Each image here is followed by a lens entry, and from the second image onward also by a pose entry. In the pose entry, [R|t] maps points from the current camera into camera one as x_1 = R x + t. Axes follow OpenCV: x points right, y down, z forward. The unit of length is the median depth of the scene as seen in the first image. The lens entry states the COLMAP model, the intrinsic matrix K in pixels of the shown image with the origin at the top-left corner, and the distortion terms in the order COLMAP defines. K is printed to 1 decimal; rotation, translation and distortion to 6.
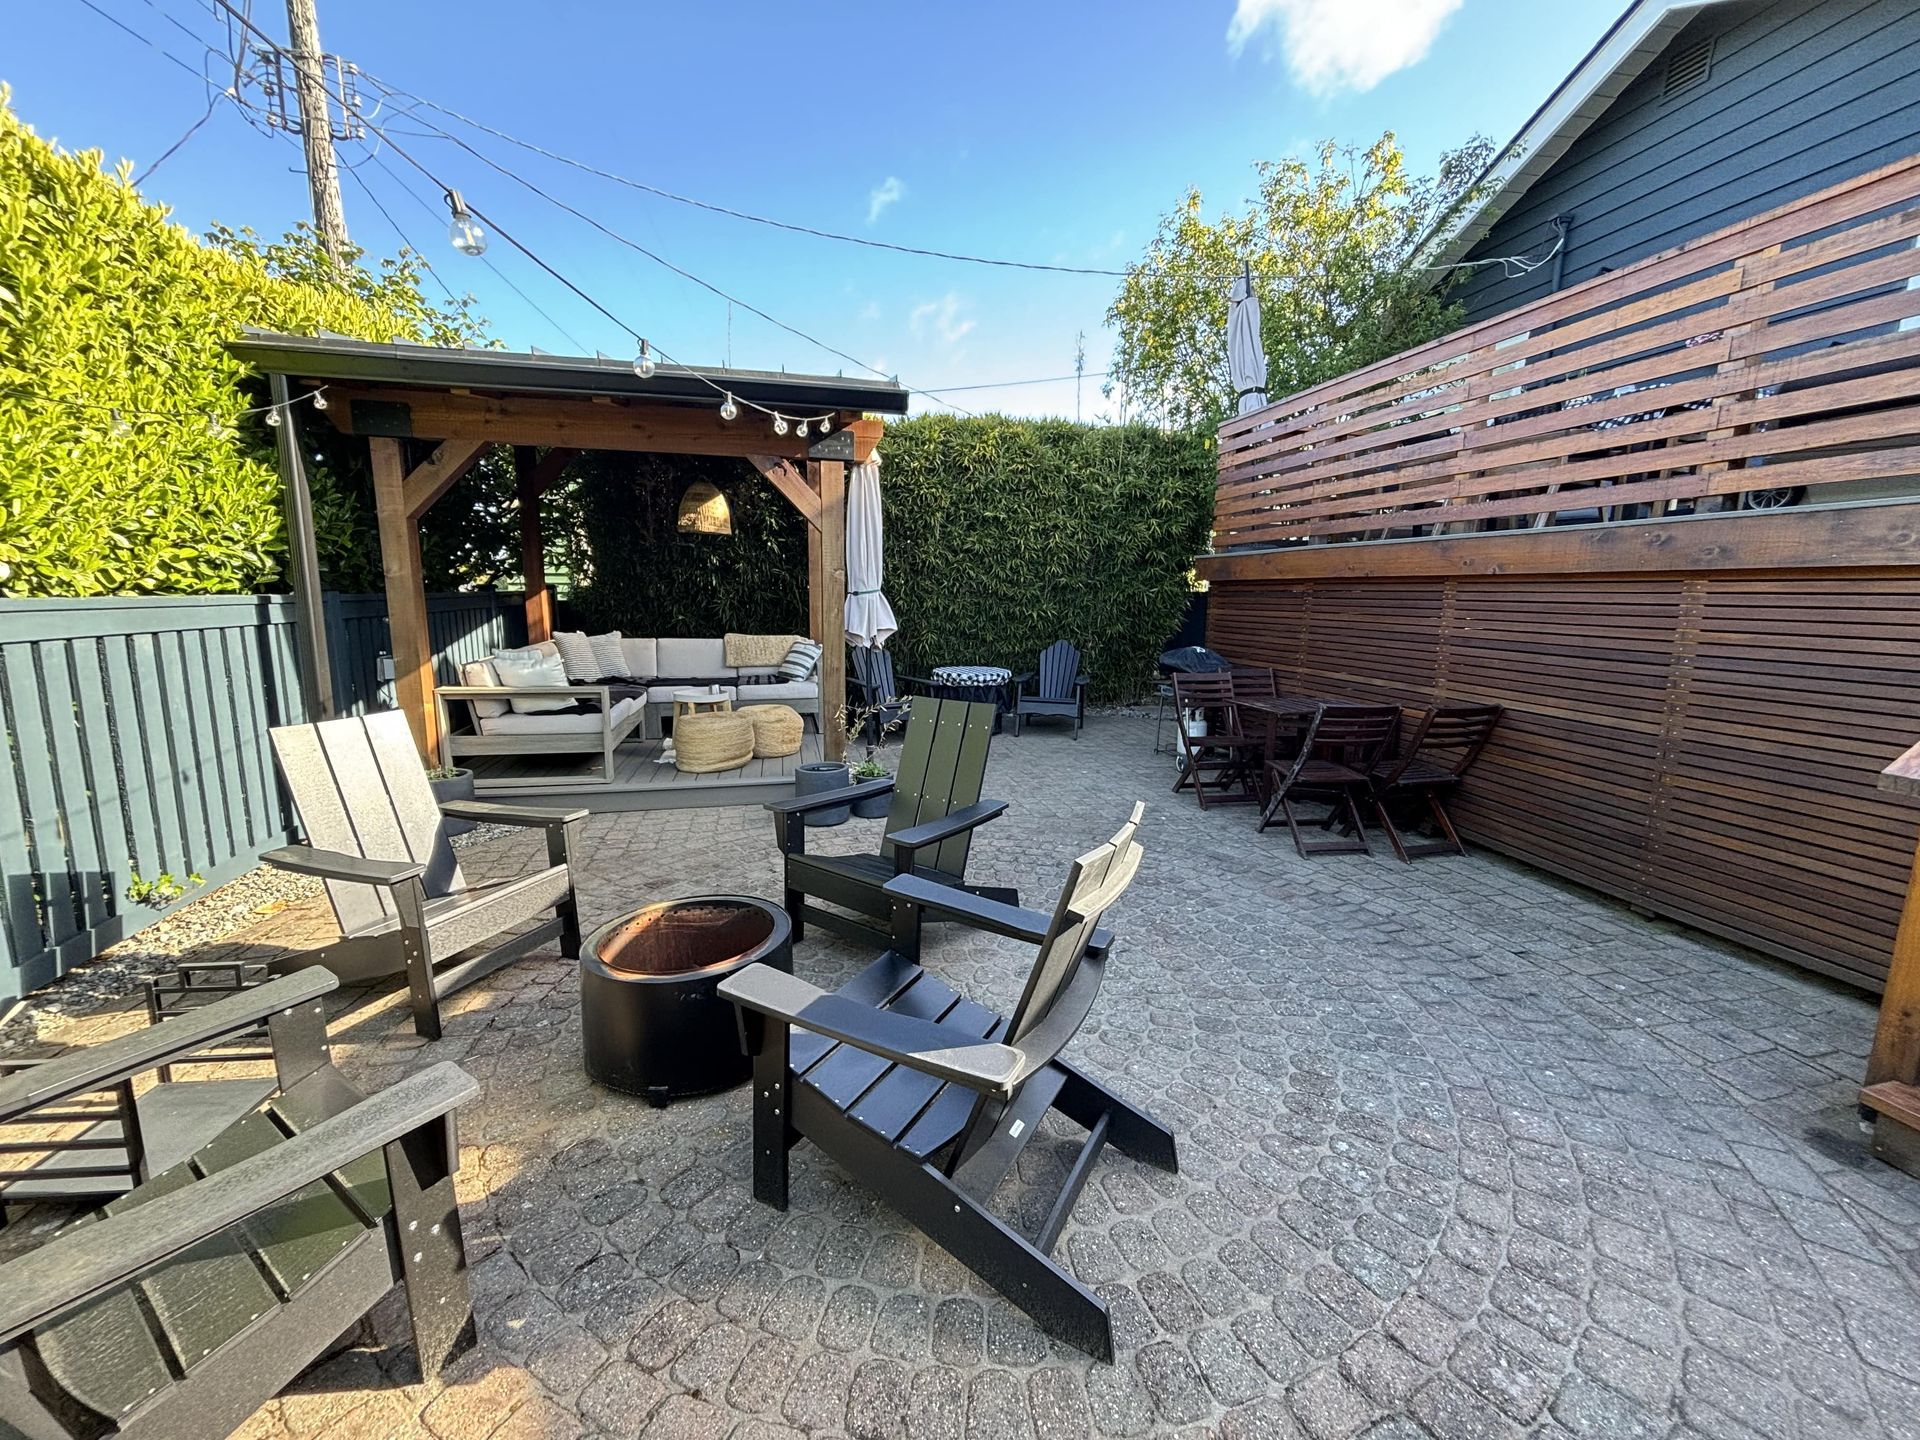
lens RADIAL K [[773.5, 0, 961.6], [0, 773.5, 718.4], [0, 0, 1]] dist [0.001109, -0.000578]
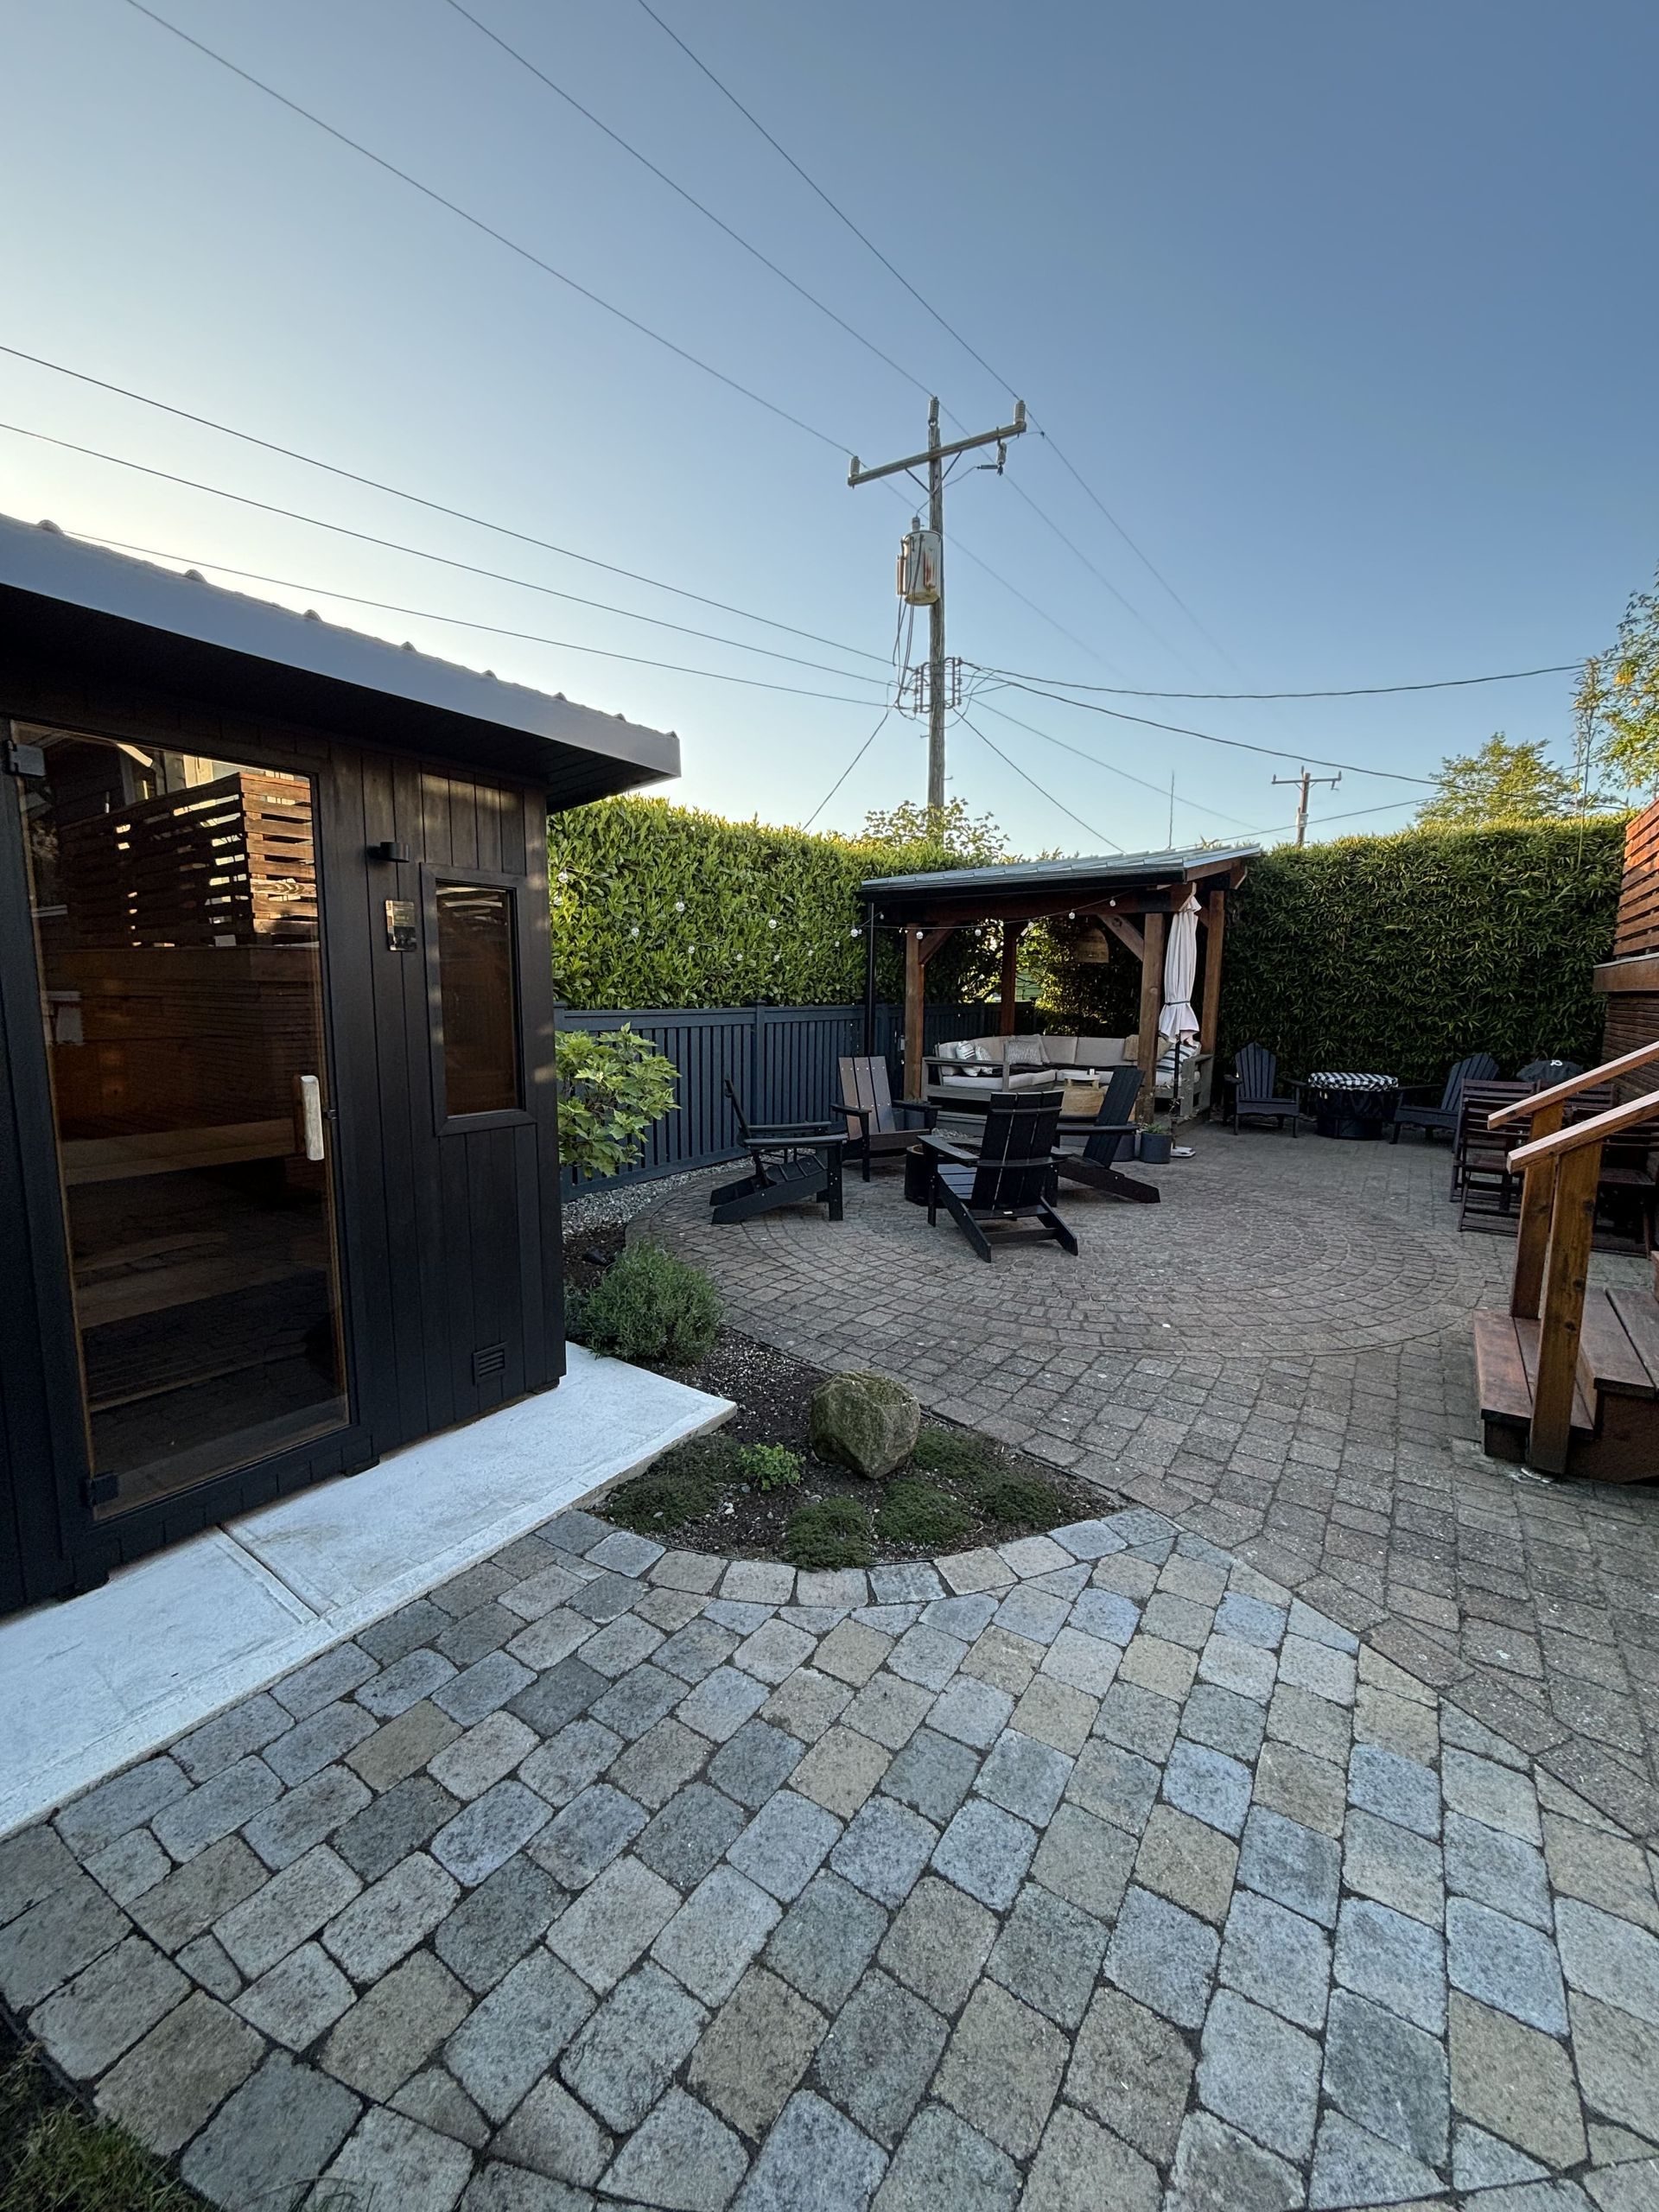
lens RADIAL K [[891.2, 0, 833.9], [0, 891.2, 1095.1], [0, 0, 1]] dist [0.001109, -0.000578]
pose [[0.687822, 0.079970, -0.721461, 0.721455], [-0.118440, 0.992957, -0.002854, 0.089485], [0.716152, 0.087413, 0.692449, -0.609147]]
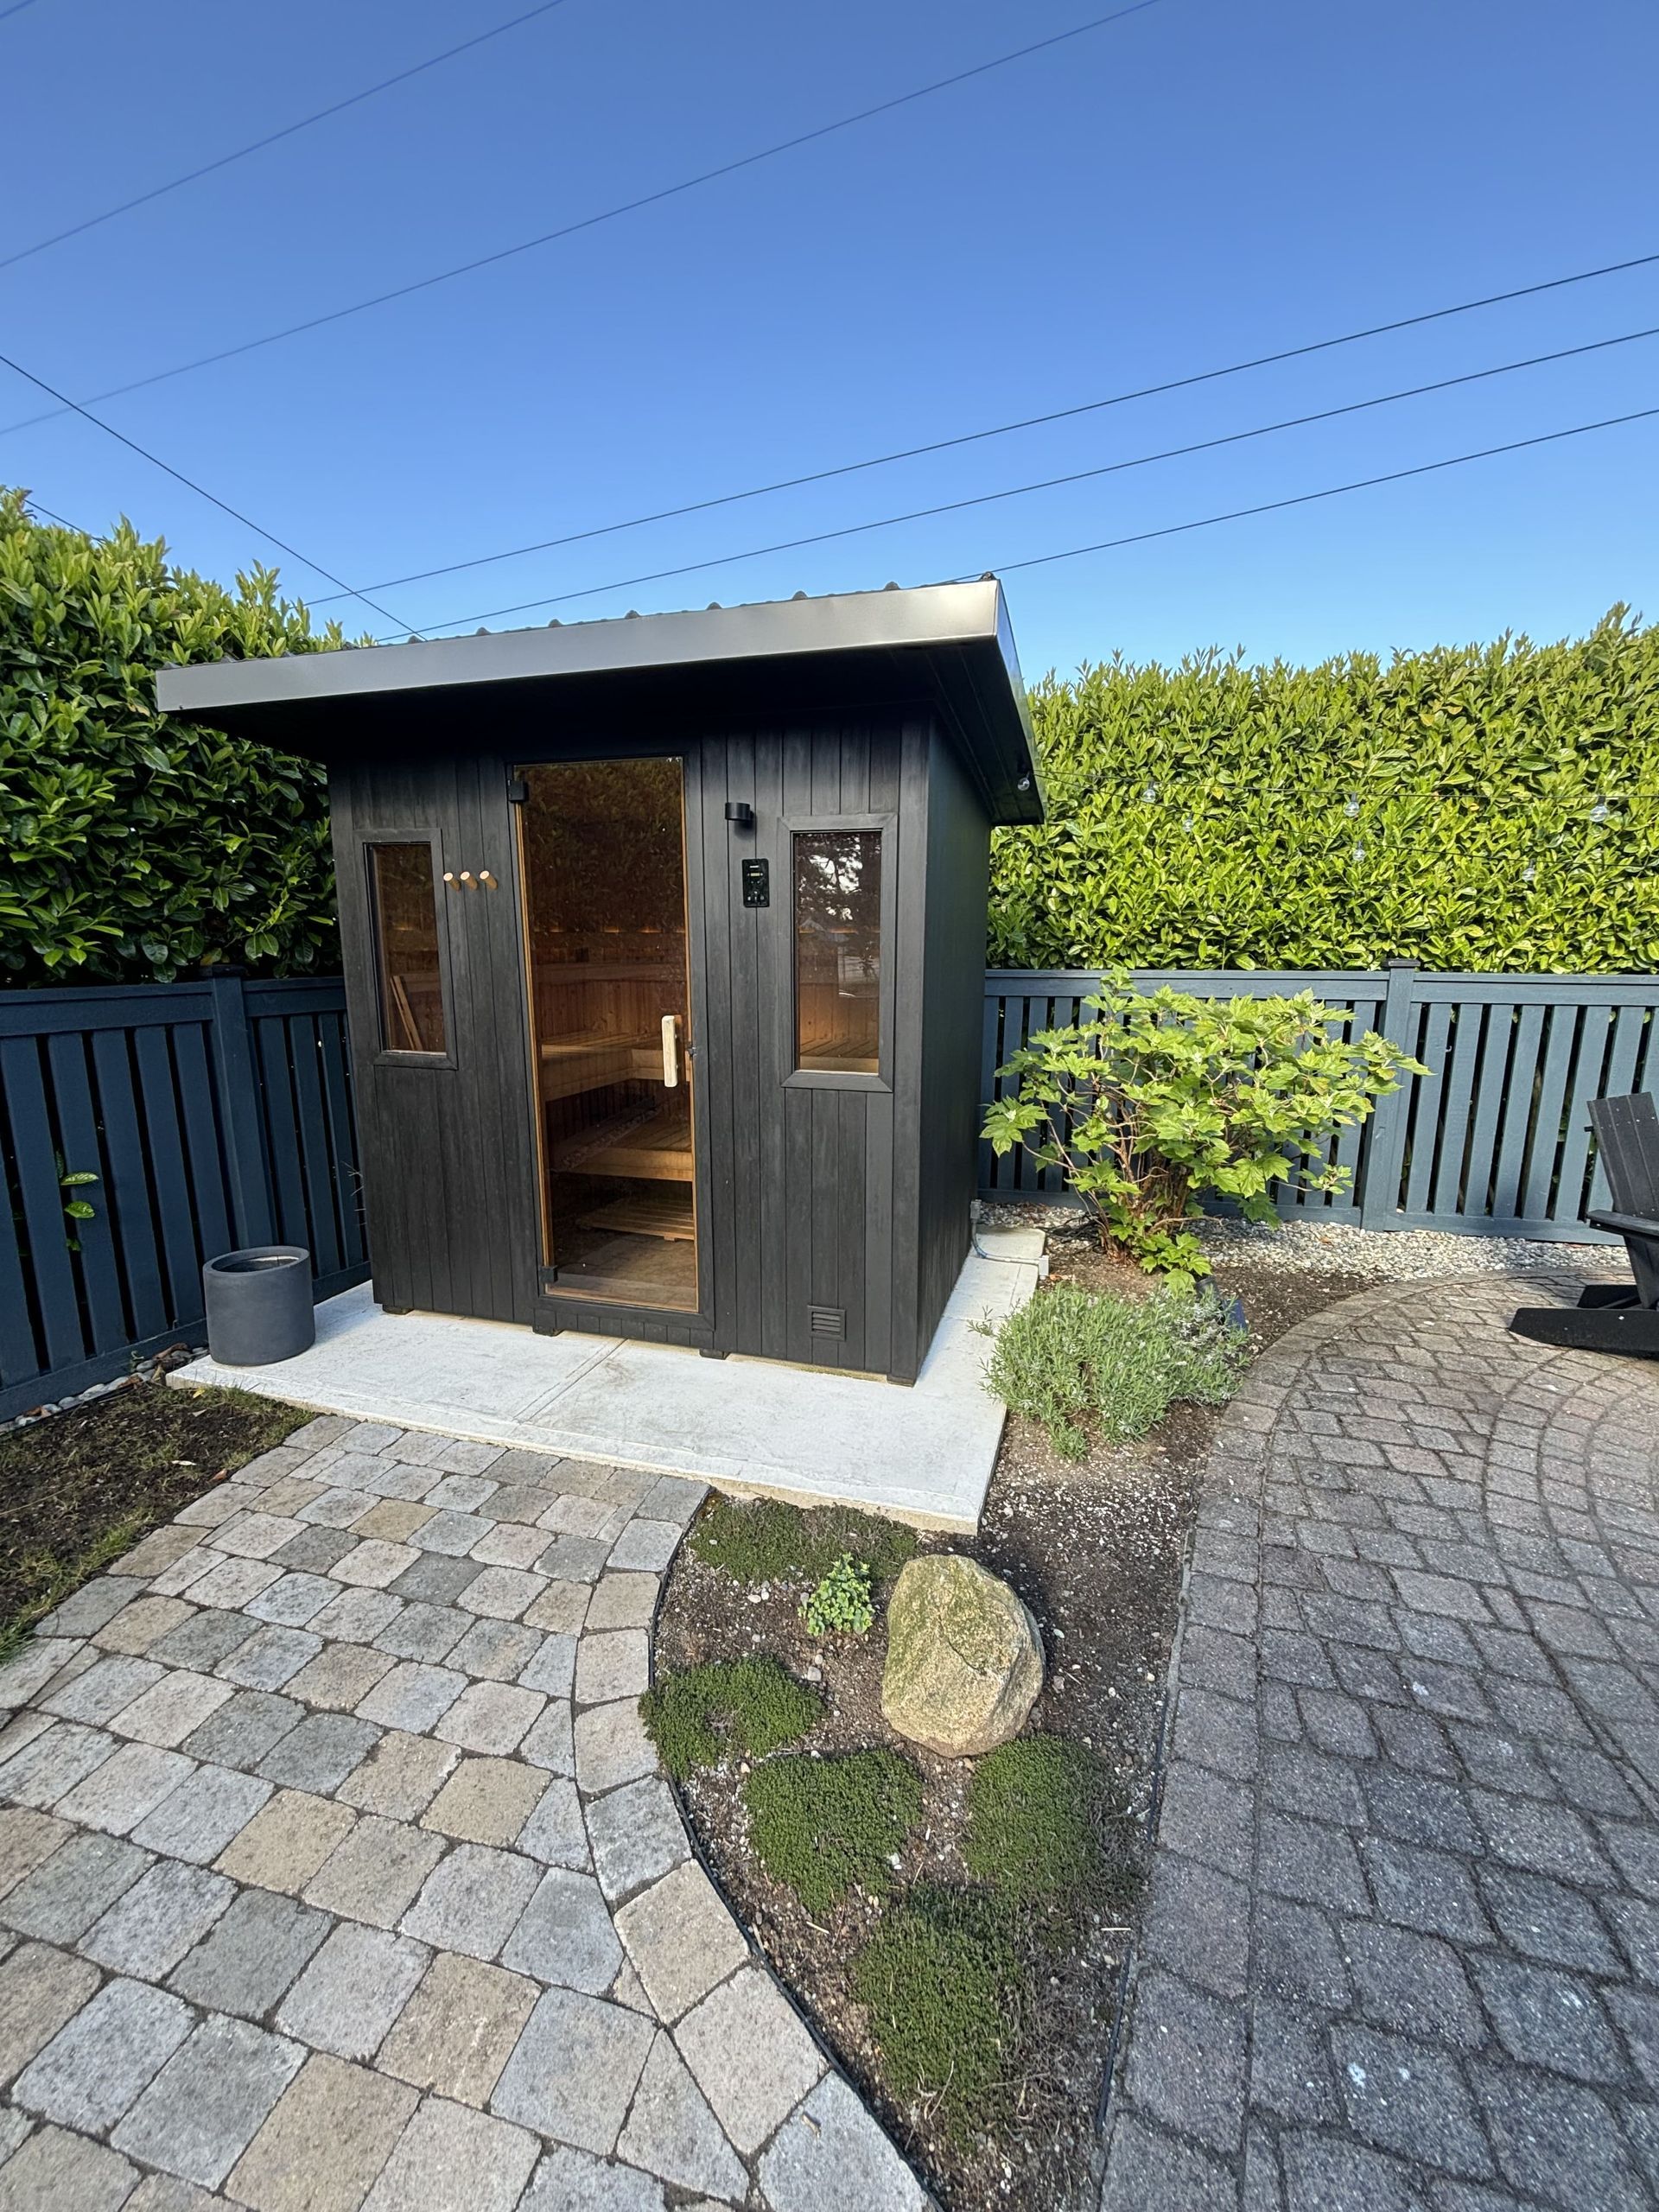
lens RADIAL K [[896.3, 0, 826.5], [0, 896.3, 1099.1], [0, 0, 1]] dist [0.000609, 0.000399]
pose [[-0.476280, 0.141266, -0.867872, 0.624901], [-0.149344, 0.959673, 0.238167, -0.000600], [0.866518, 0.243046, -0.435976, -0.054945]]
